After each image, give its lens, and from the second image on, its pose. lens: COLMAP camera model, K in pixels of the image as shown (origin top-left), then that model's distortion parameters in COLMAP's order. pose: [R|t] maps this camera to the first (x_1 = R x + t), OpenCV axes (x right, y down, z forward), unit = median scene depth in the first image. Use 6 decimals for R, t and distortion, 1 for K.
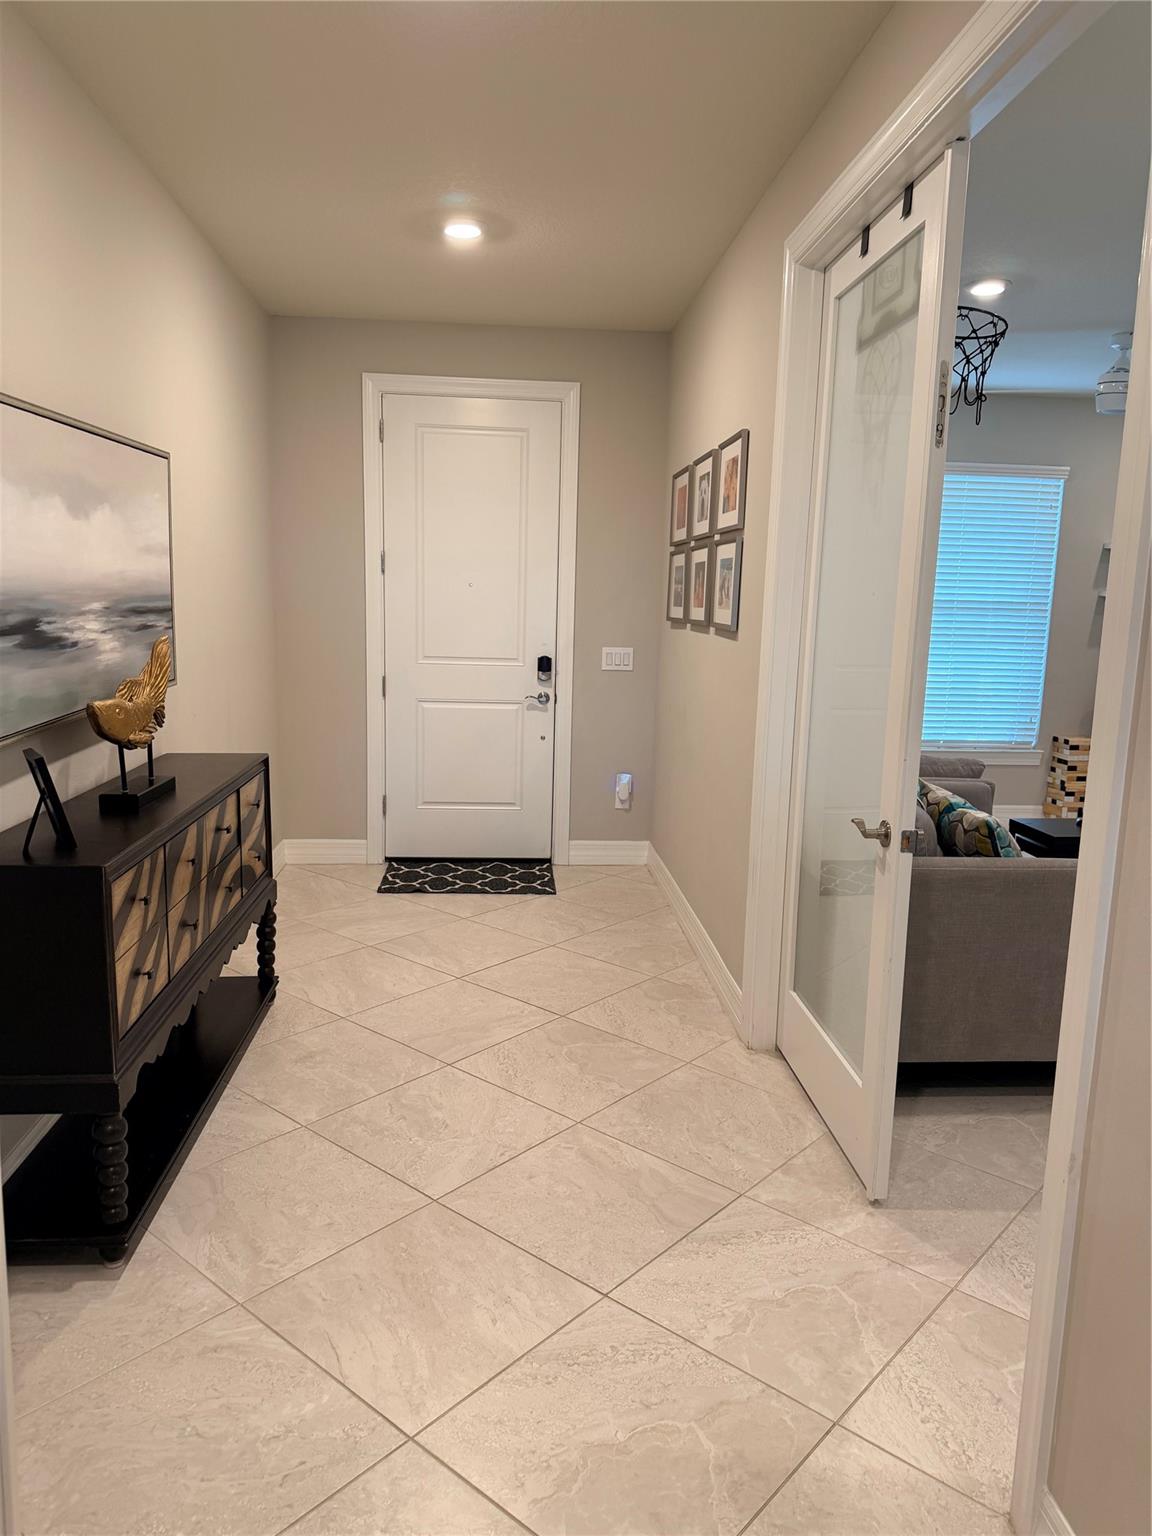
lens RADIAL K [[1069.5, 0, 584.2], [0, 1069.5, 770.5], [0, 0, 1]] dist [0.046386, -0.006489]
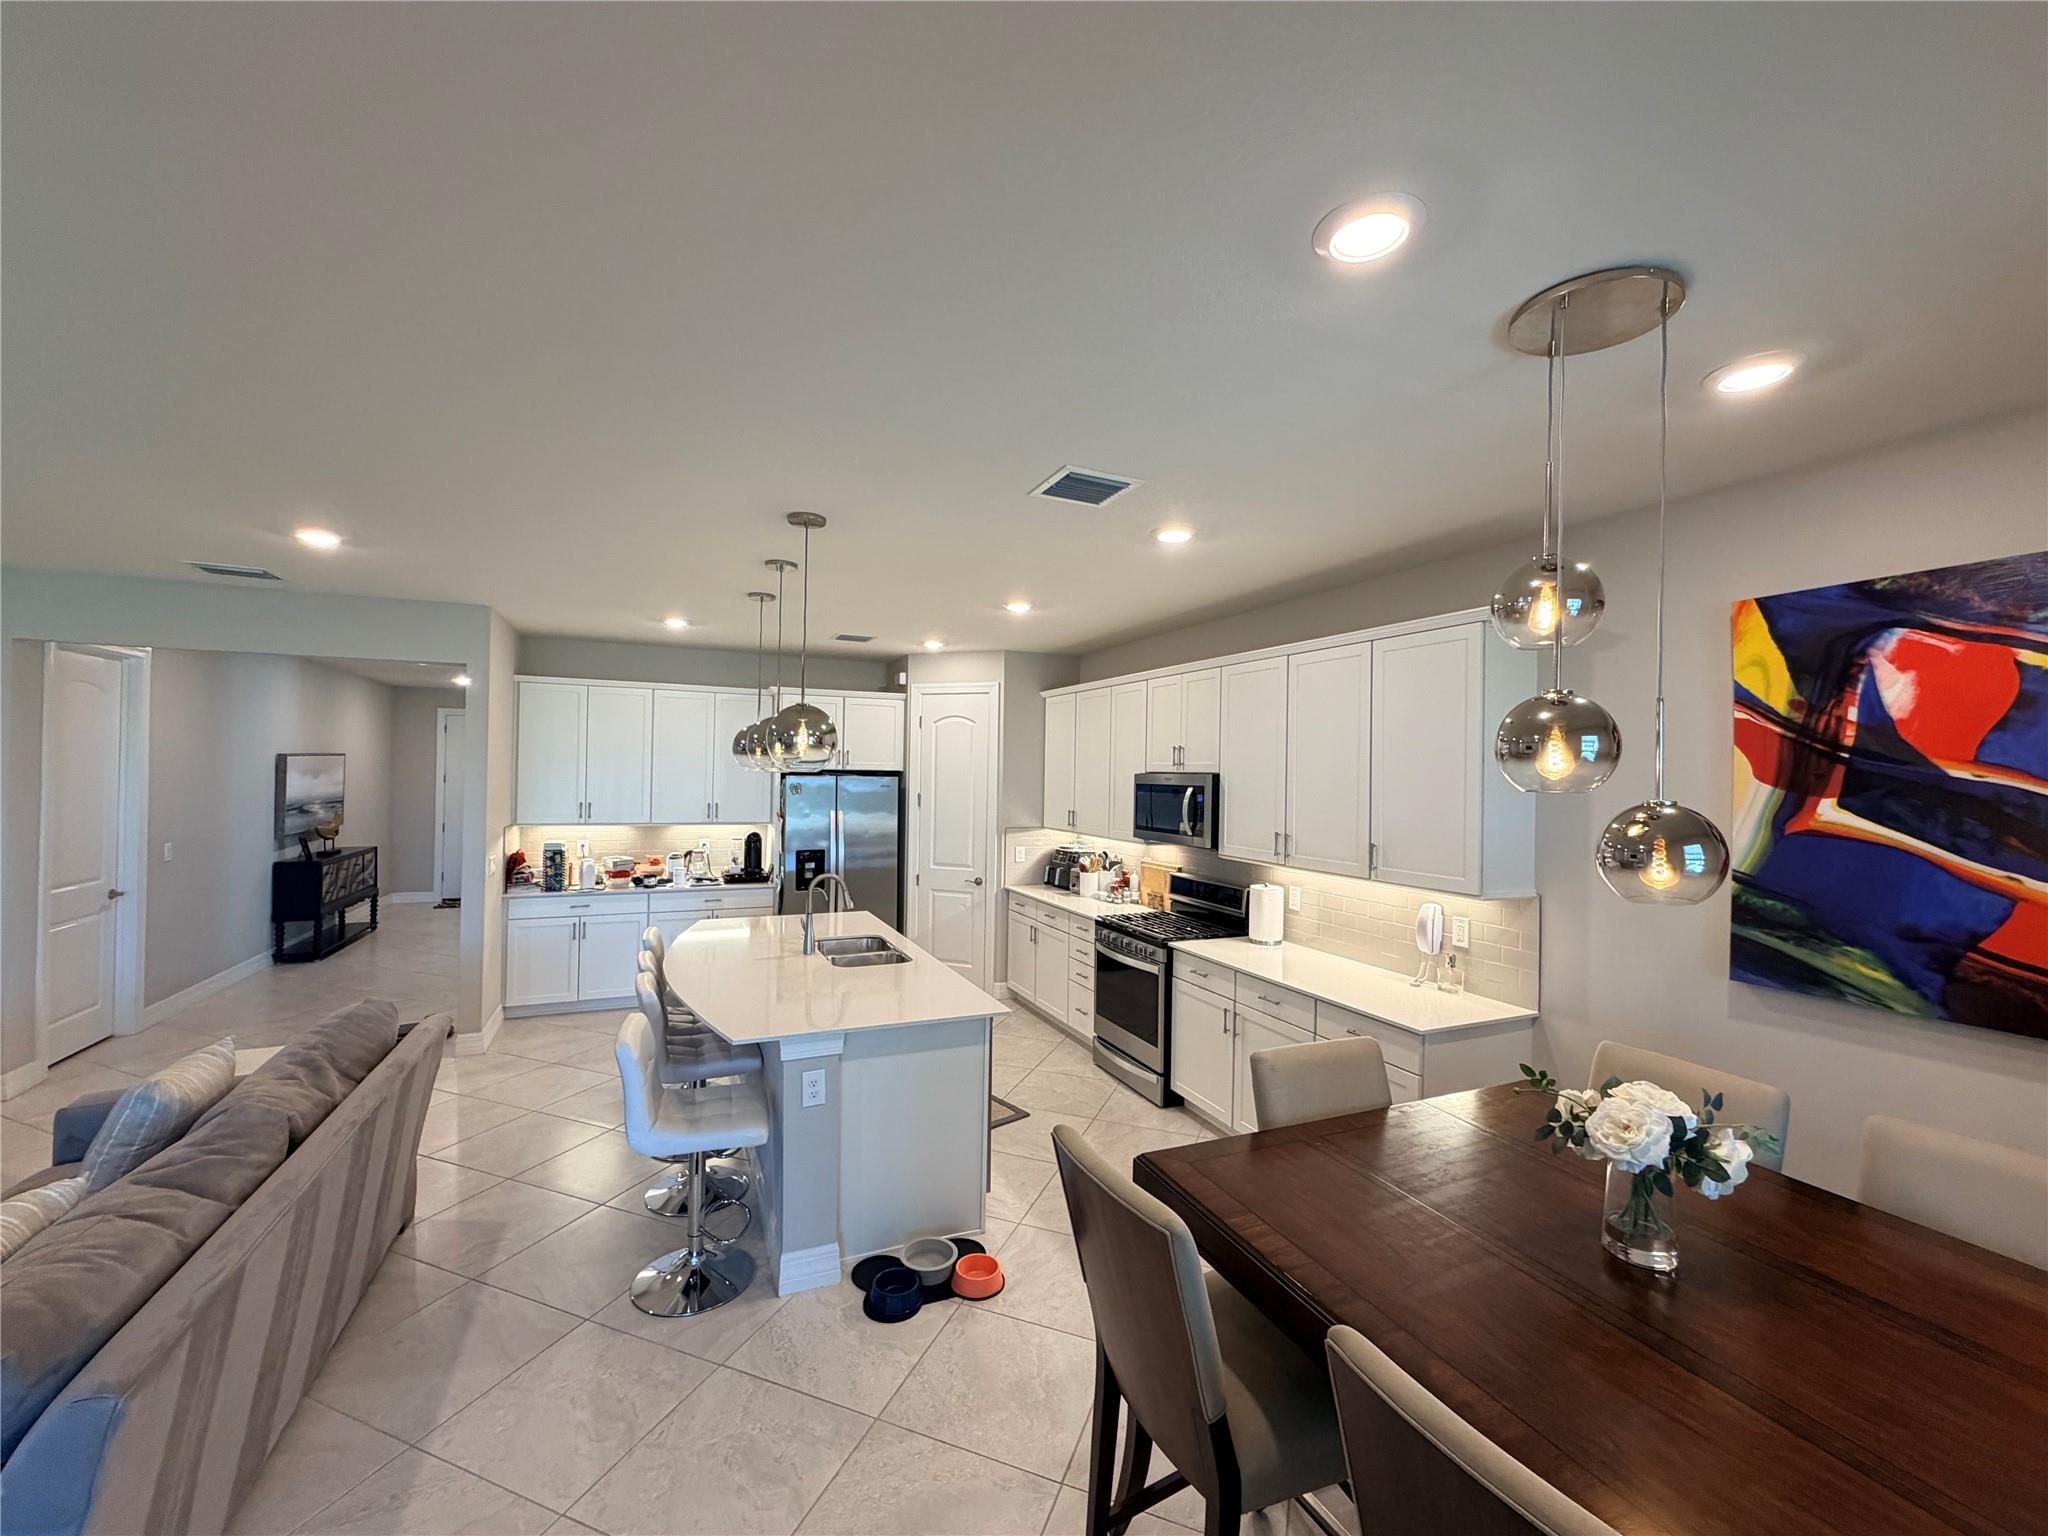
lens RADIAL K [[818.5, 0, 1021.6], [0, 818.5, 767.9], [0, 0, 1]] dist [-0.002716, 0.000221]
pose [[0.945091, -0.006776, 0.326736, 0.666539], [0.059227, 0.986781, -0.150849, 0.217971], [-0.321394, 0.161918, 0.933000, -1.763899]]
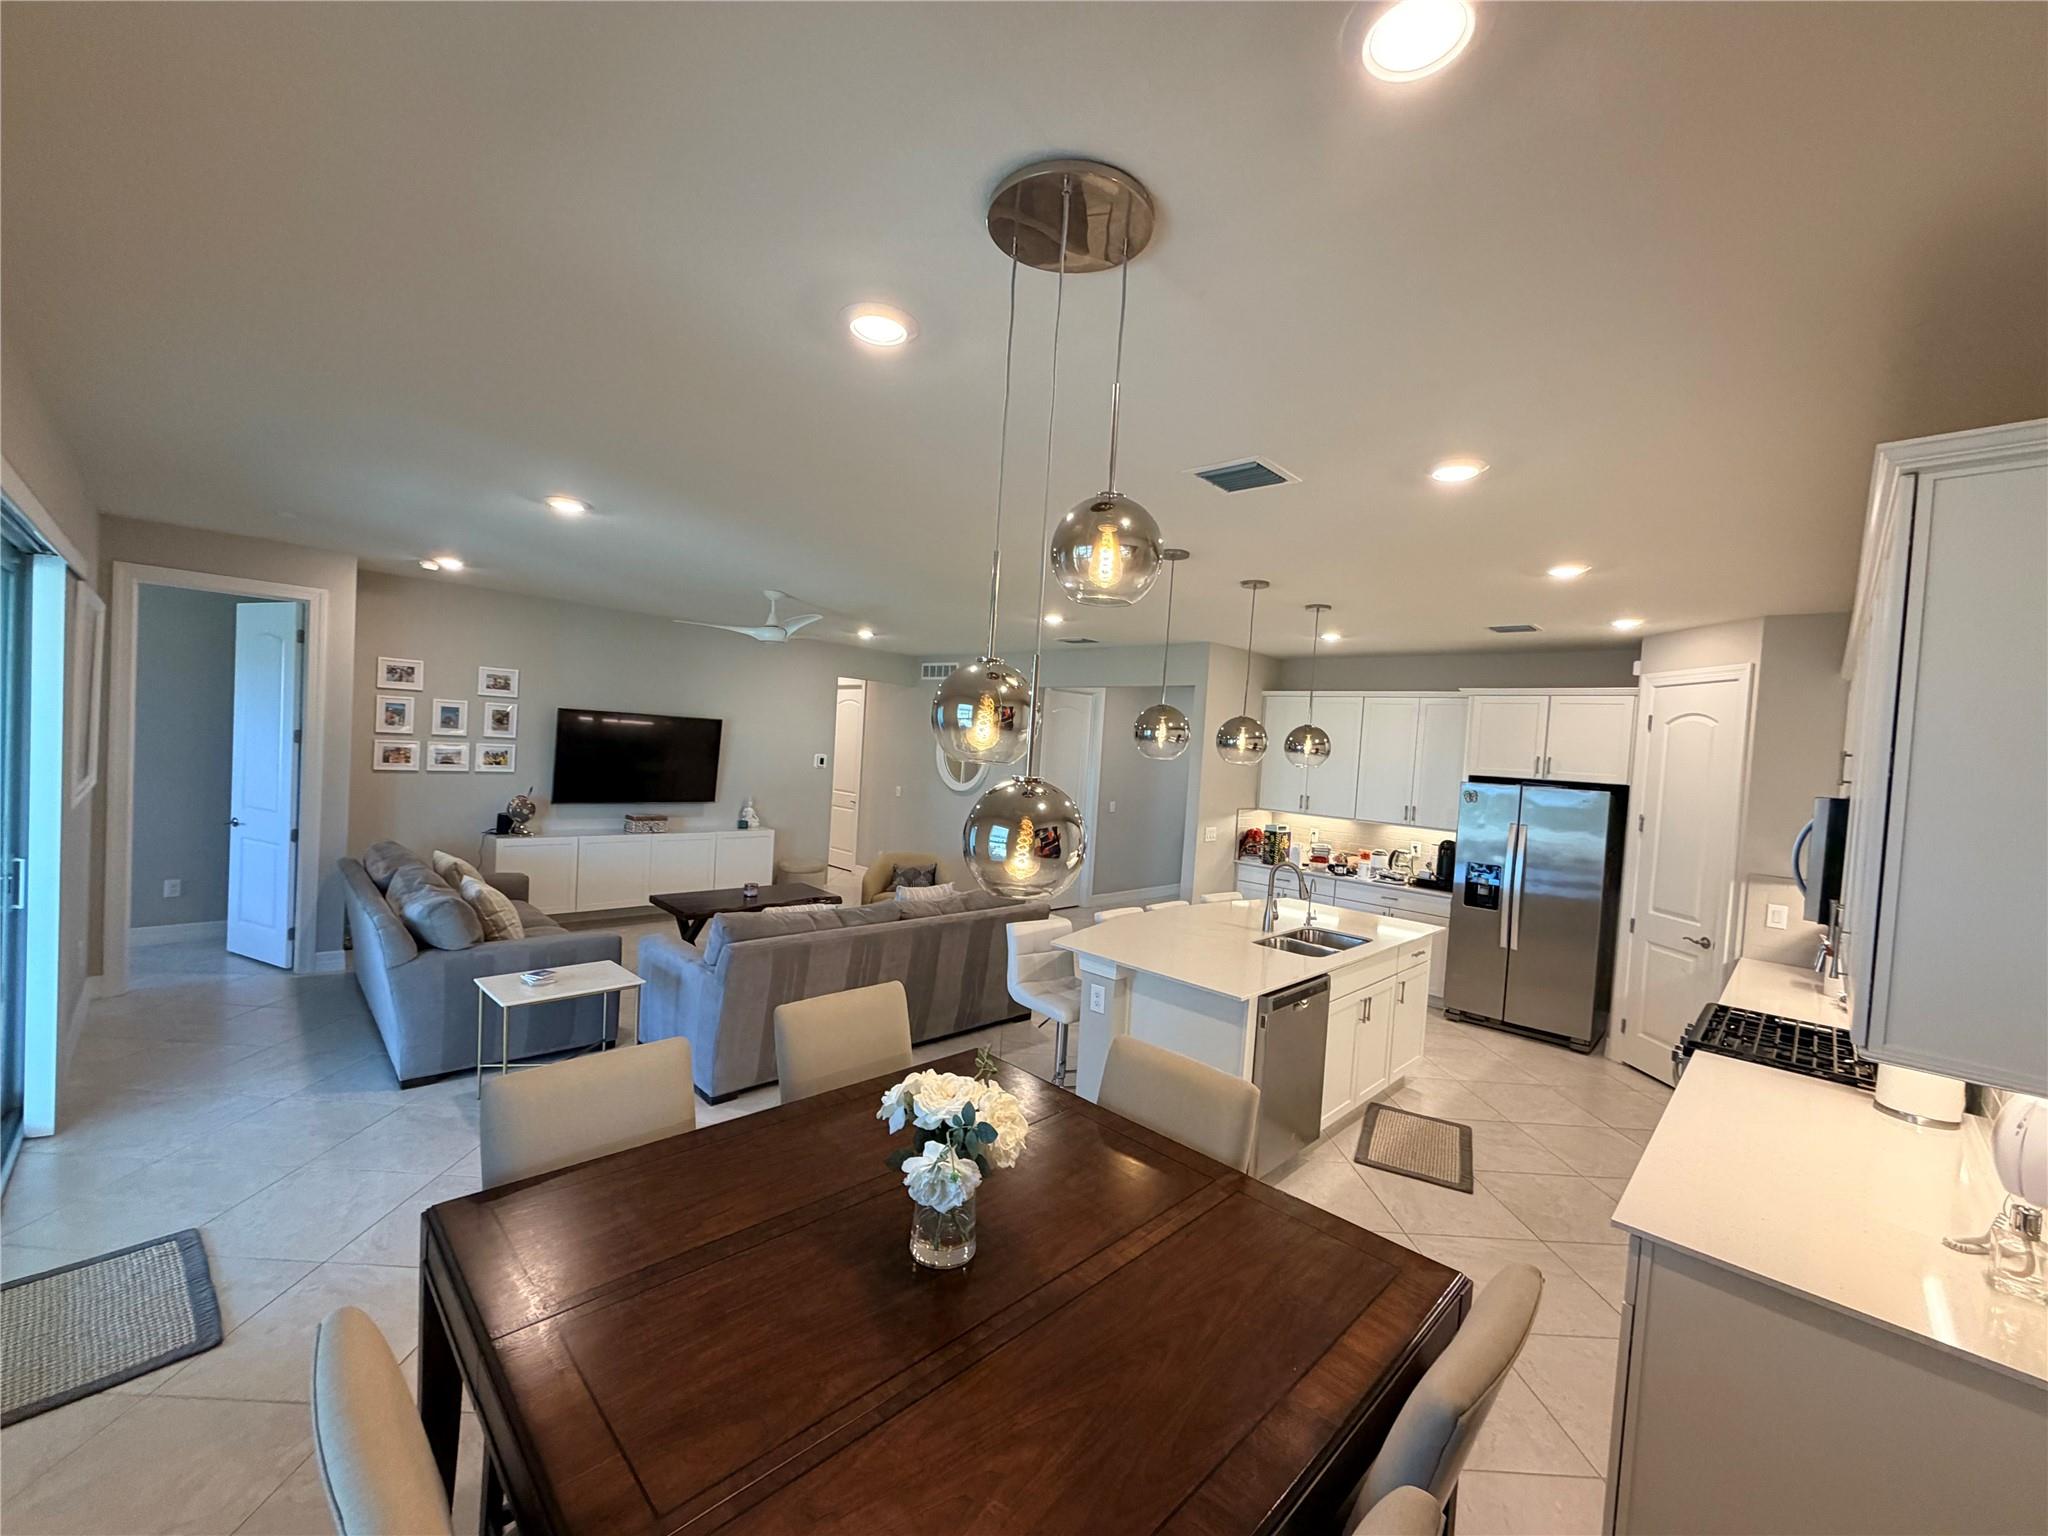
lens RADIAL K [[818.5, 0, 1019.5], [0, 818.5, 767.7], [0, 0, 1]] dist [-0.002716, 0.000221]
pose [[0.649657, 0.038439, -0.759255, 1.388439], [-0.168931, 0.981051, -0.094878, 0.221255], [0.741221, 0.189900, 0.643840, -1.706114]]
